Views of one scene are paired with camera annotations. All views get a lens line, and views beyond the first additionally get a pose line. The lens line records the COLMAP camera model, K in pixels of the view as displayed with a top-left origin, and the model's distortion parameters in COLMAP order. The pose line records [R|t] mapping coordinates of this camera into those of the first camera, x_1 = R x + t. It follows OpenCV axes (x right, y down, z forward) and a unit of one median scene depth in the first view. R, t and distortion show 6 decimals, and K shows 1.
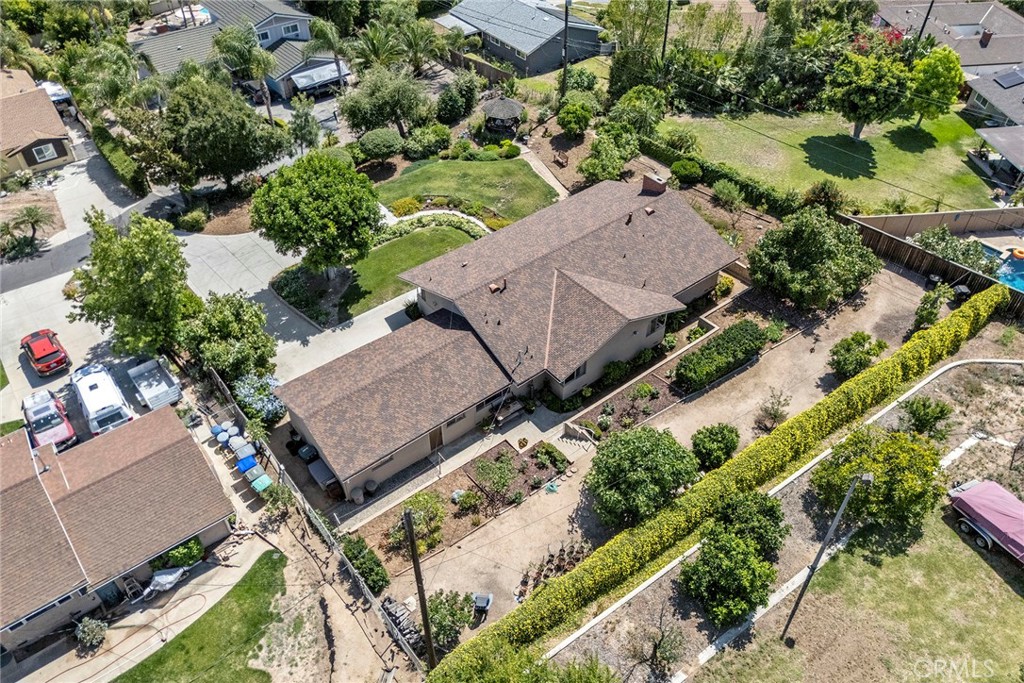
lens RADIAL K [[754.7, 0, 512.0], [0, 754.7, 341.5], [0, 0, 1]] dist [0.062506, -0.048020]
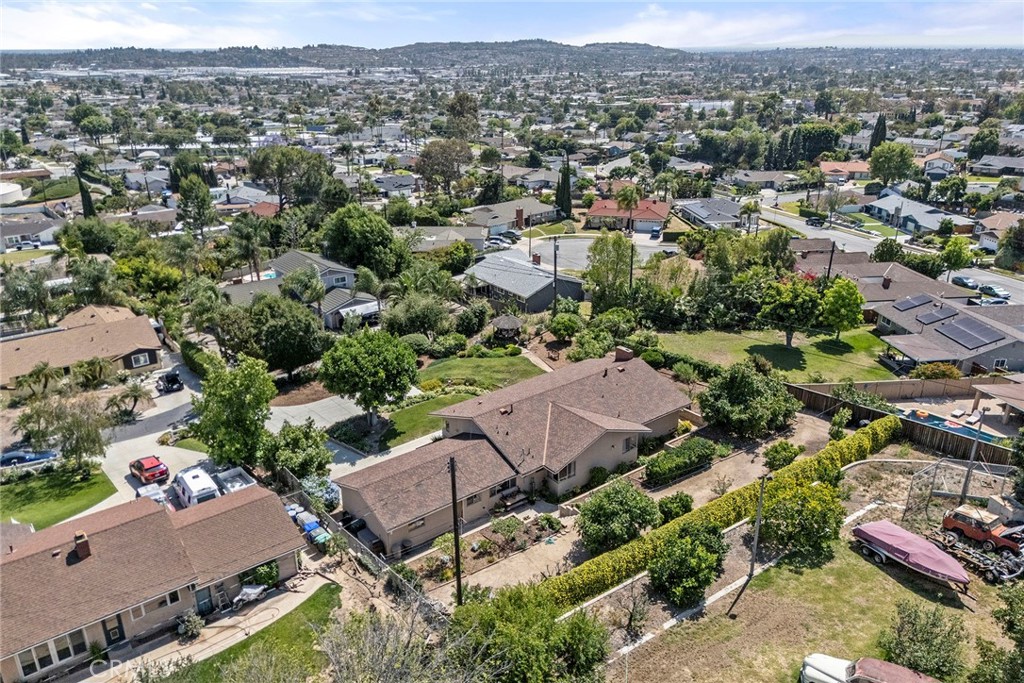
lens RADIAL K [[718.8, 0, 512.0], [0, 718.8, 341.5], [0, 0, 1]] dist [0.096202, -0.108791]
pose [[0.999996, -0.002859, -0.000045, -0.007211], [0.002664, 0.937350, -0.348380, 0.213739], [0.001038, 0.348379, 0.937353, -0.184754]]
